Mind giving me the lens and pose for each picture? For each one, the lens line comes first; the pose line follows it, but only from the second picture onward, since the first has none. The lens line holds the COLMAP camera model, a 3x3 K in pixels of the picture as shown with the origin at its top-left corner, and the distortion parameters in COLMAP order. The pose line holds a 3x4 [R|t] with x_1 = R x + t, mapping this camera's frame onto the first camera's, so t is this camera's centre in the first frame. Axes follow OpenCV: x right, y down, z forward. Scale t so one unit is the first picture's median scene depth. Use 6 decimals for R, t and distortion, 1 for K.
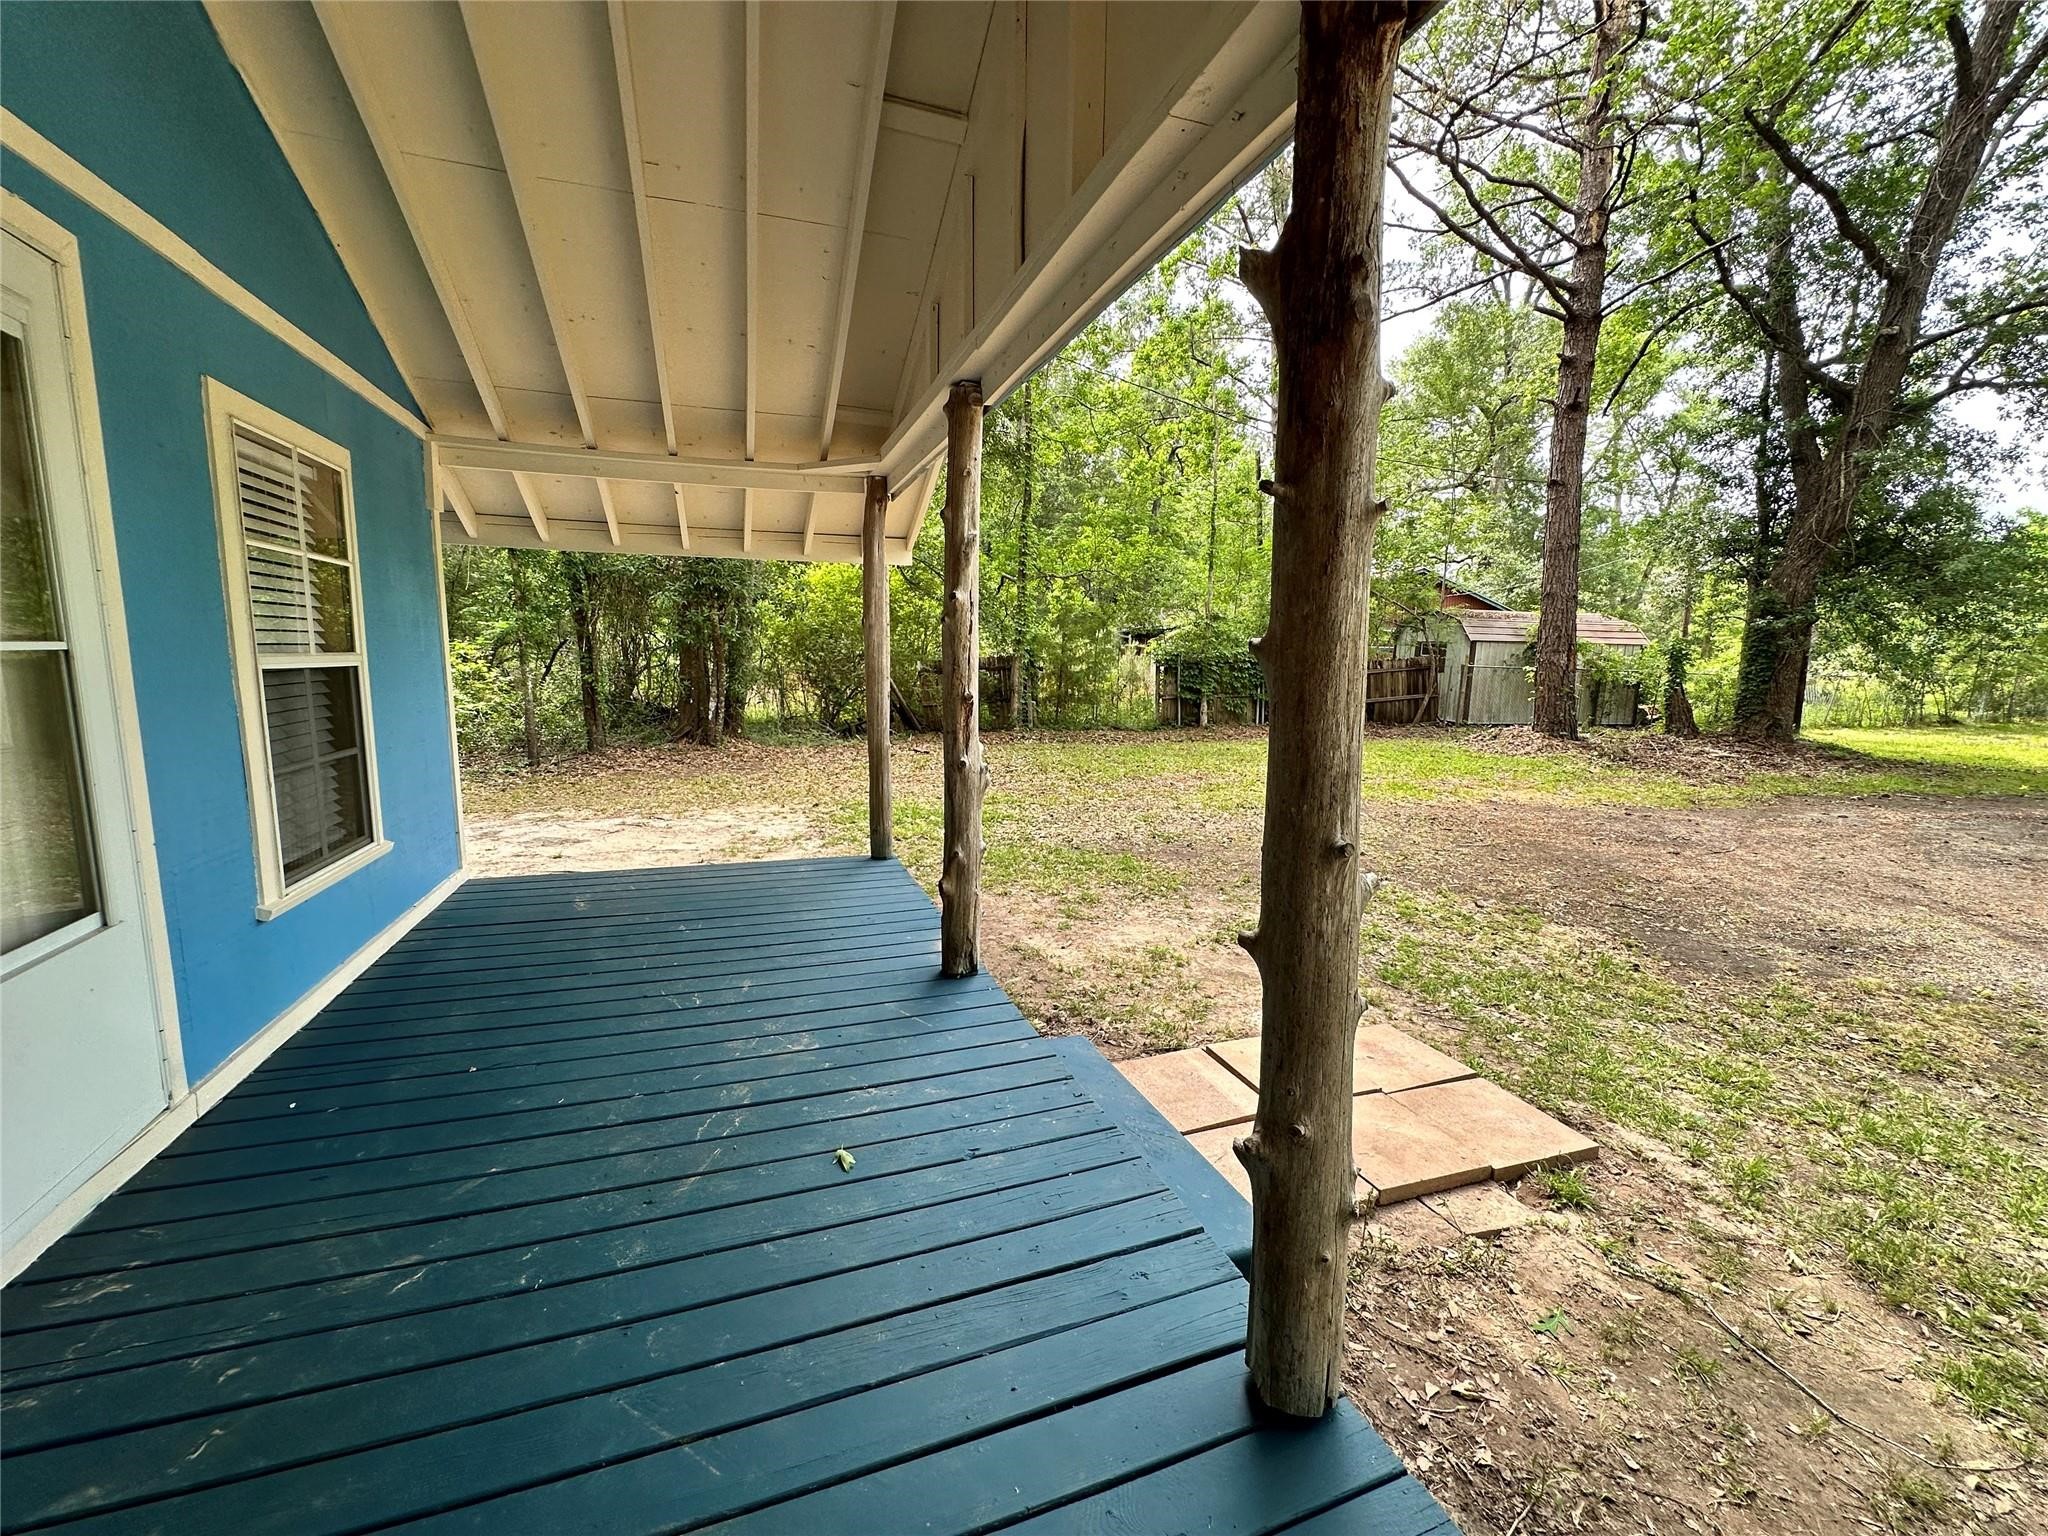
lens RADIAL K [[820.6, 0, 1025.2], [0, 820.6, 769.8], [0, 0, 1]] dist [-0.002456, 0.001120]
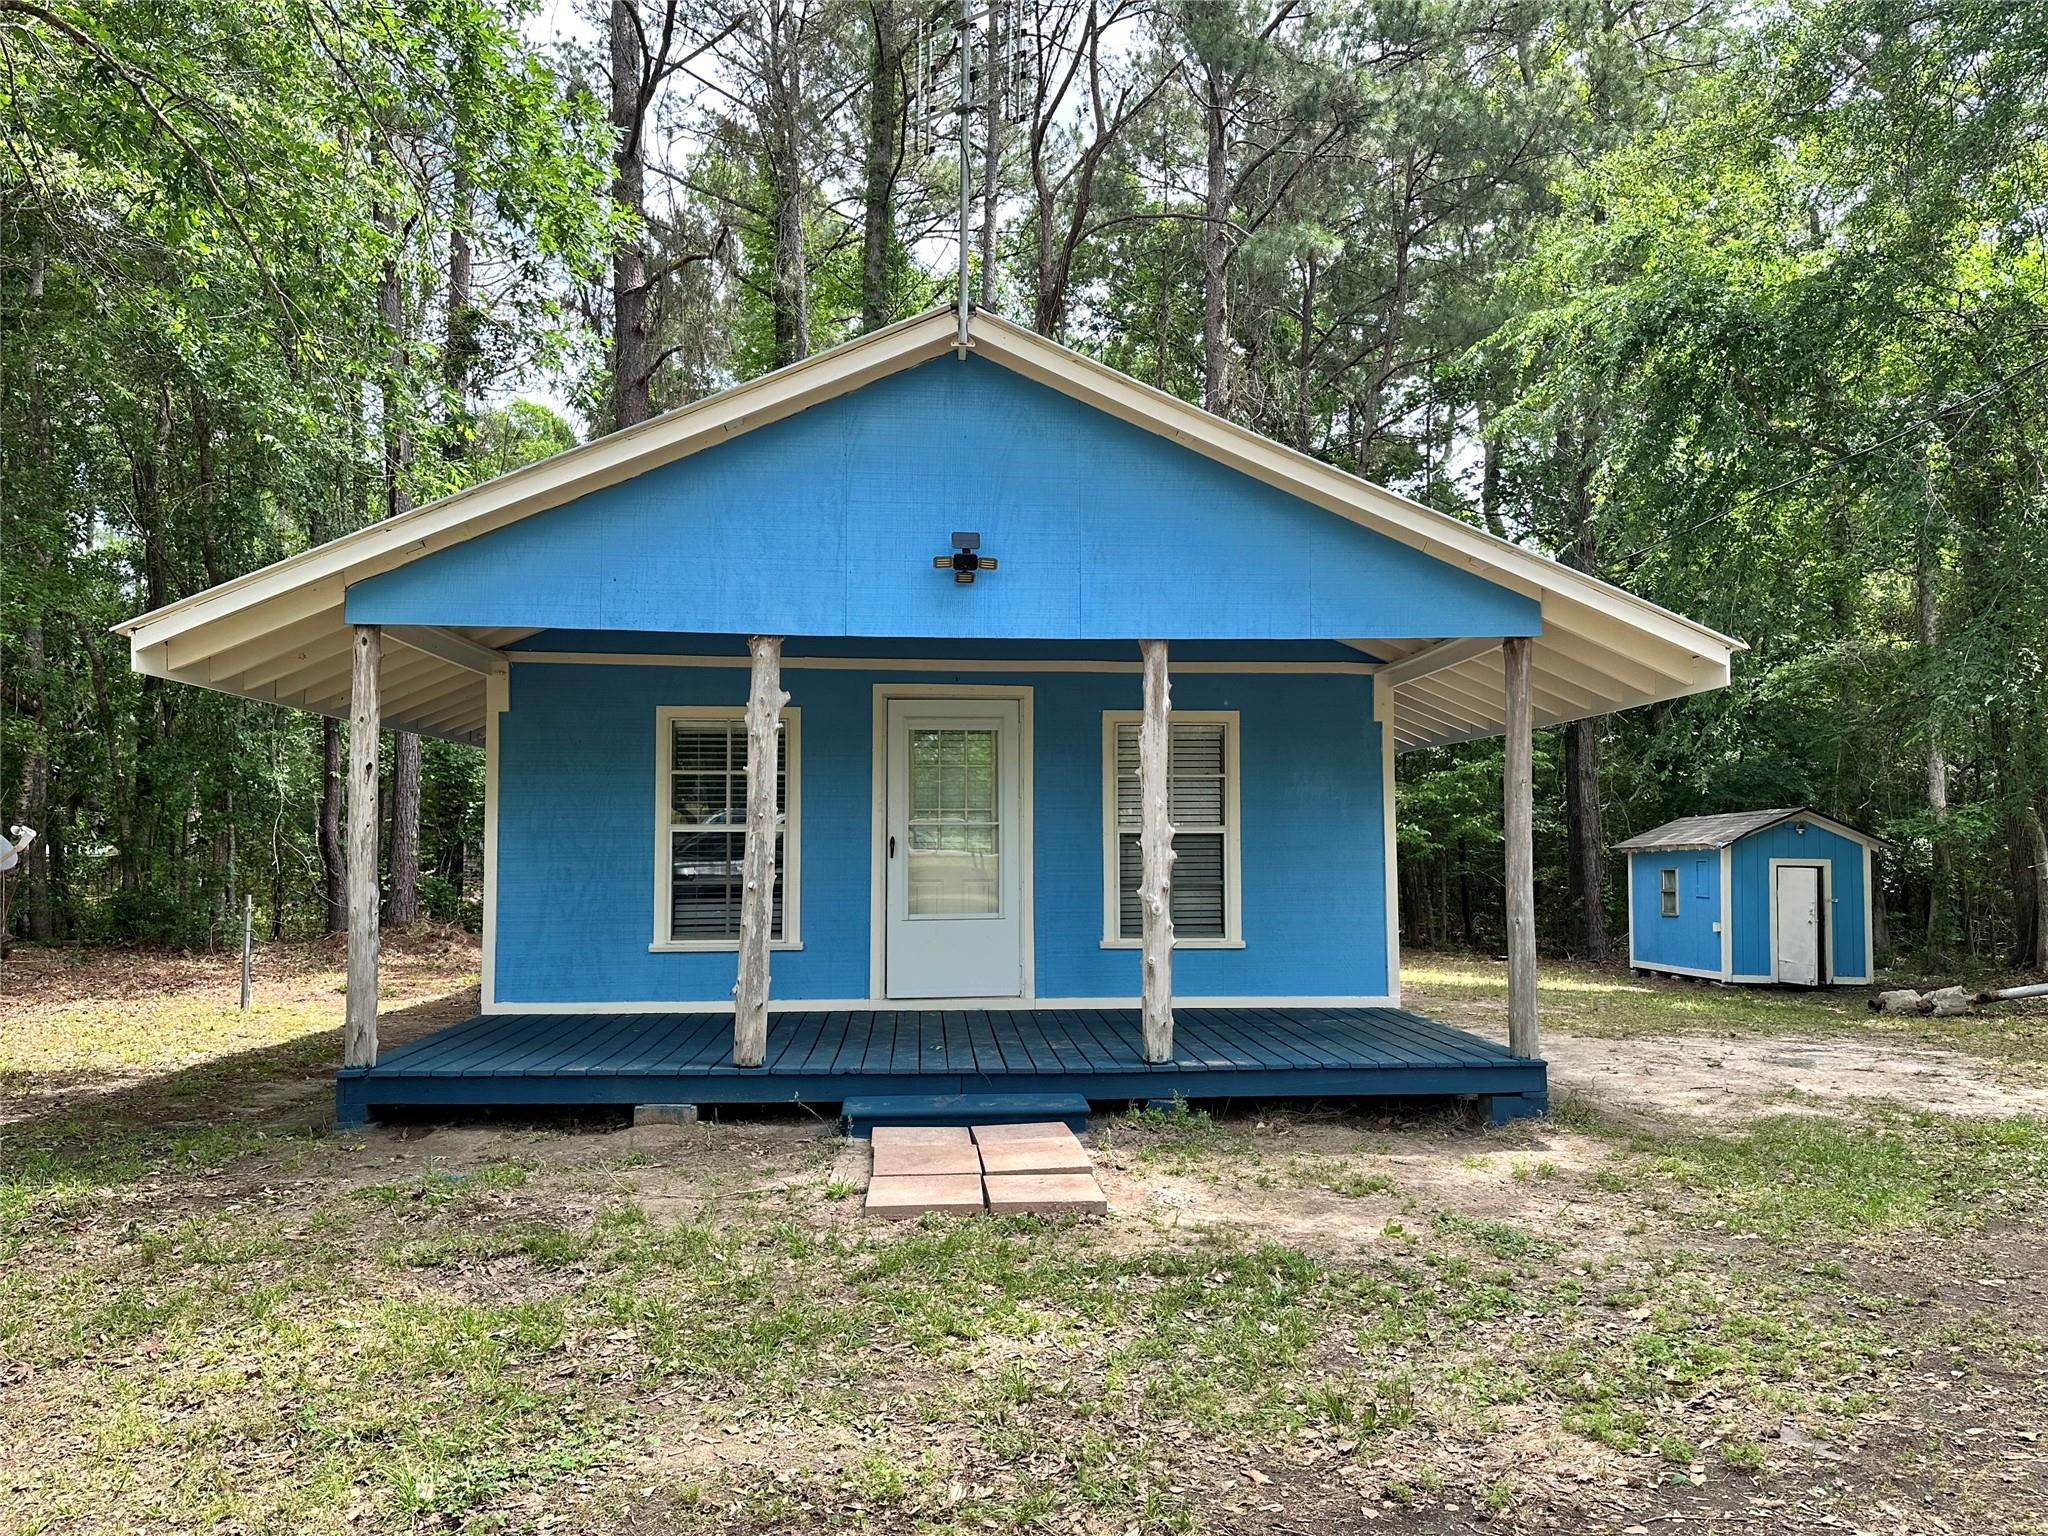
lens RADIAL K [[1429.8, 0, 1028.3], [0, 1429.8, 751.8], [0, 0, 1]] dist [0.054774, -0.036281]
pose [[-0.265545, -0.080518, -0.960730, 1.782088], [-0.133189, 0.990015, -0.046159, -0.083050], [0.954854, 0.115701, -0.273618, 1.140070]]
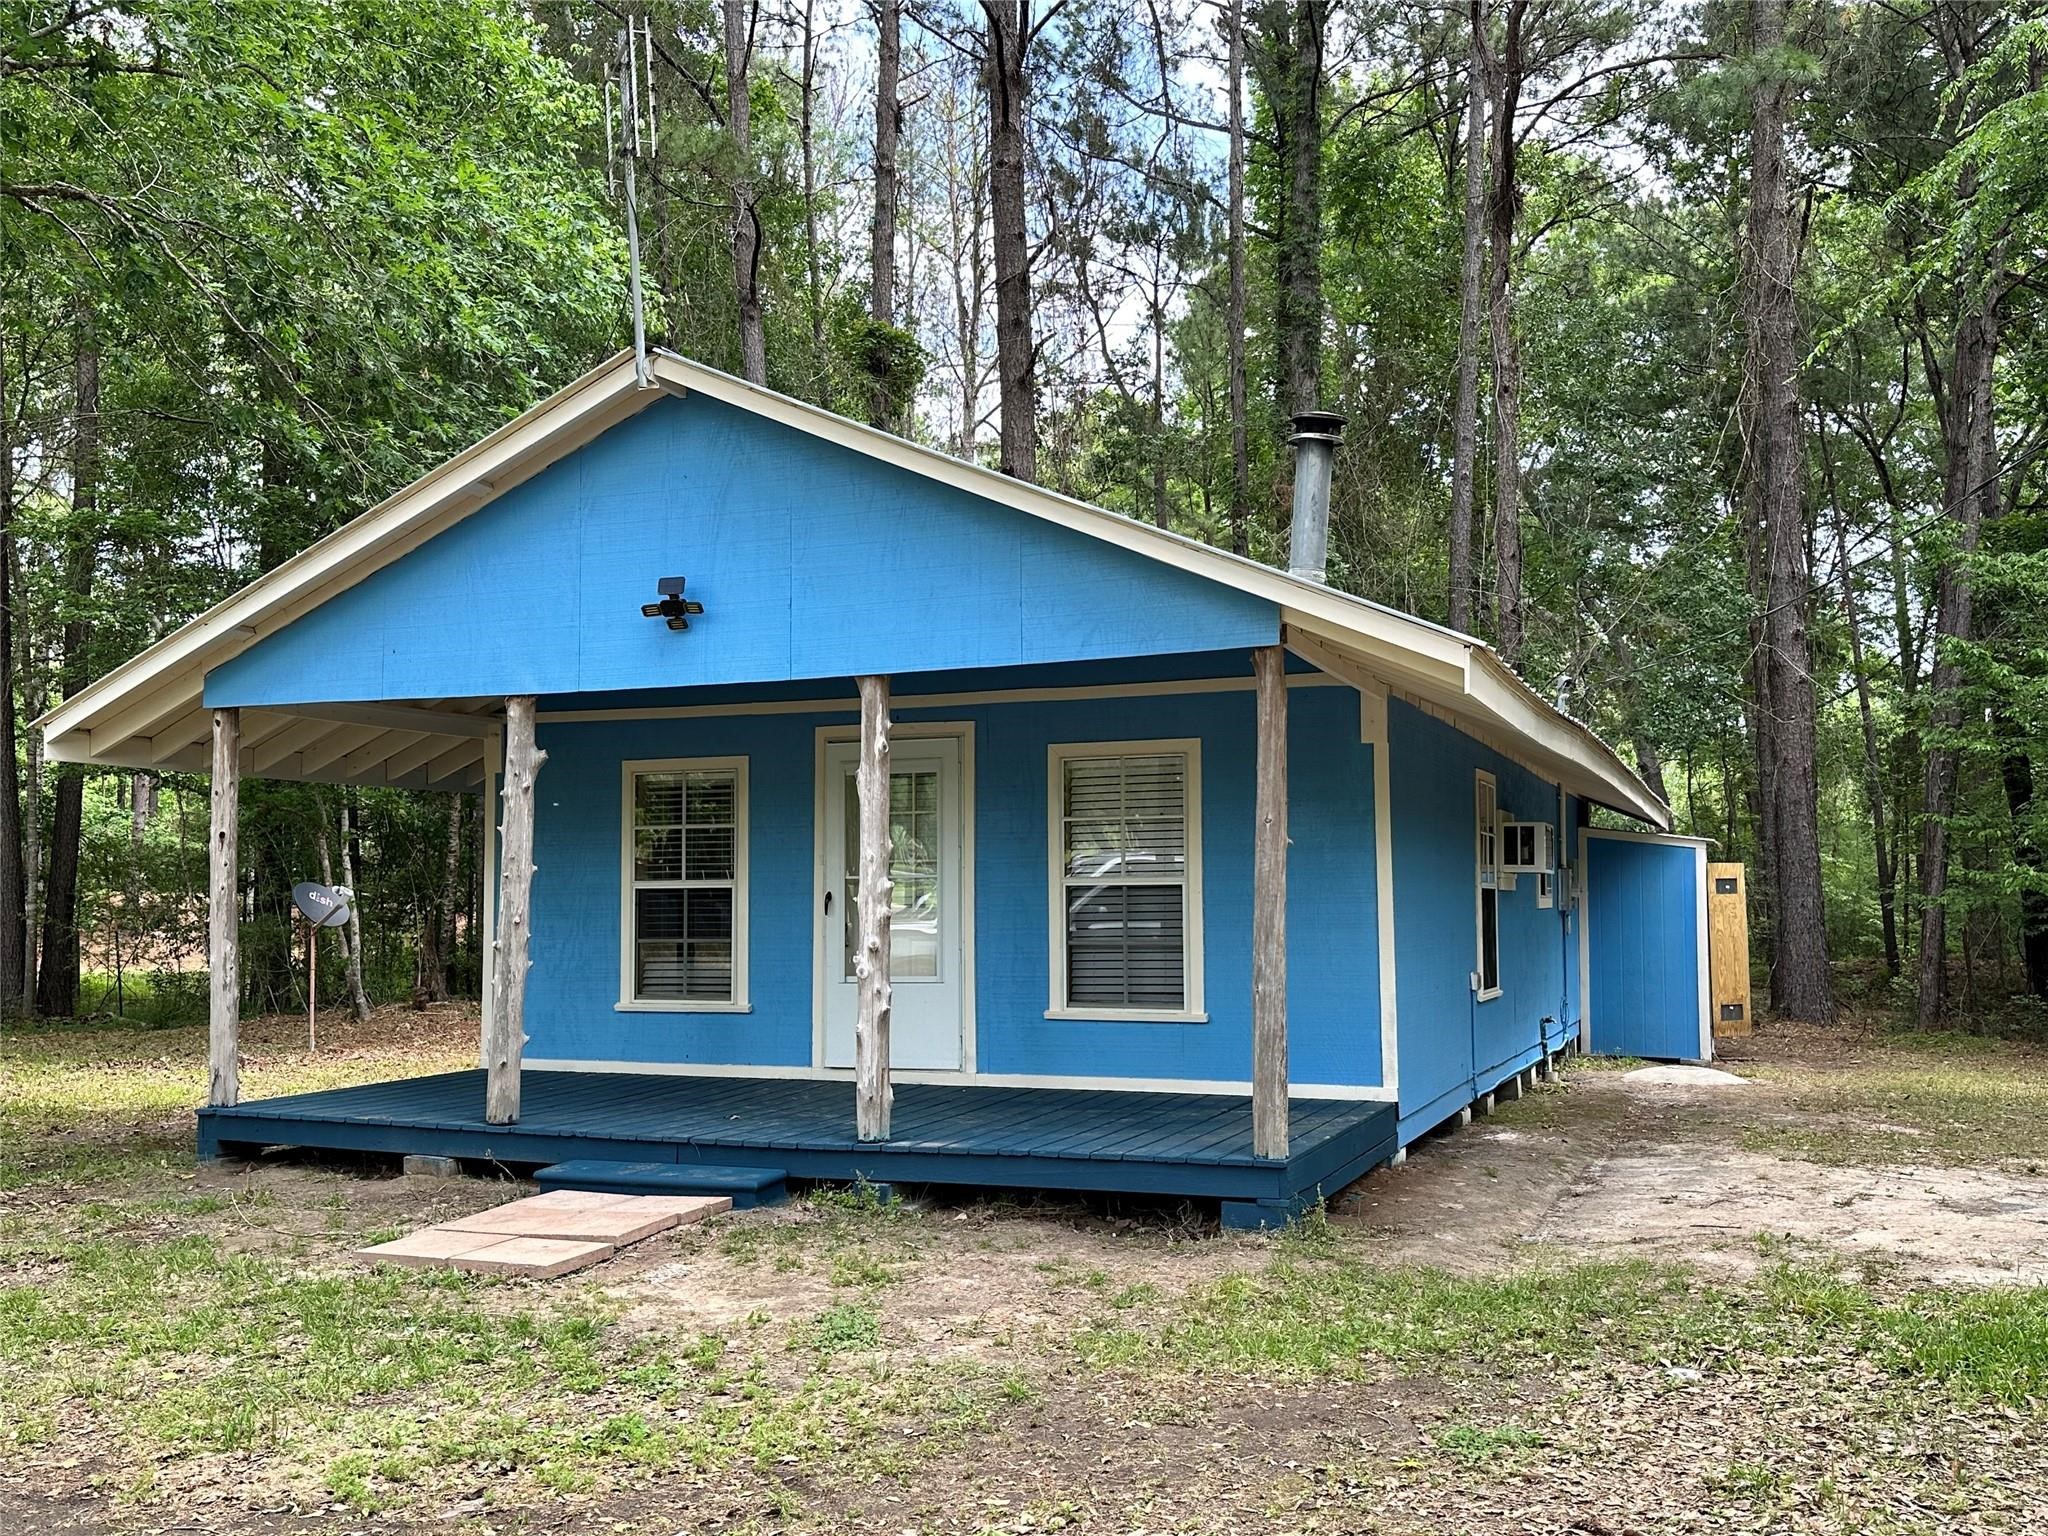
lens RADIAL K [[1804.7, 0, 1023.9], [0, 1804.7, 763.2], [0, 0, 1]] dist [0.108113, -0.148901]
pose [[-0.670141, -0.067551, -0.739153, 1.410521], [-0.103370, 0.994639, 0.002819, -0.257915], [0.735000, 0.078296, -0.673531, 2.362706]]
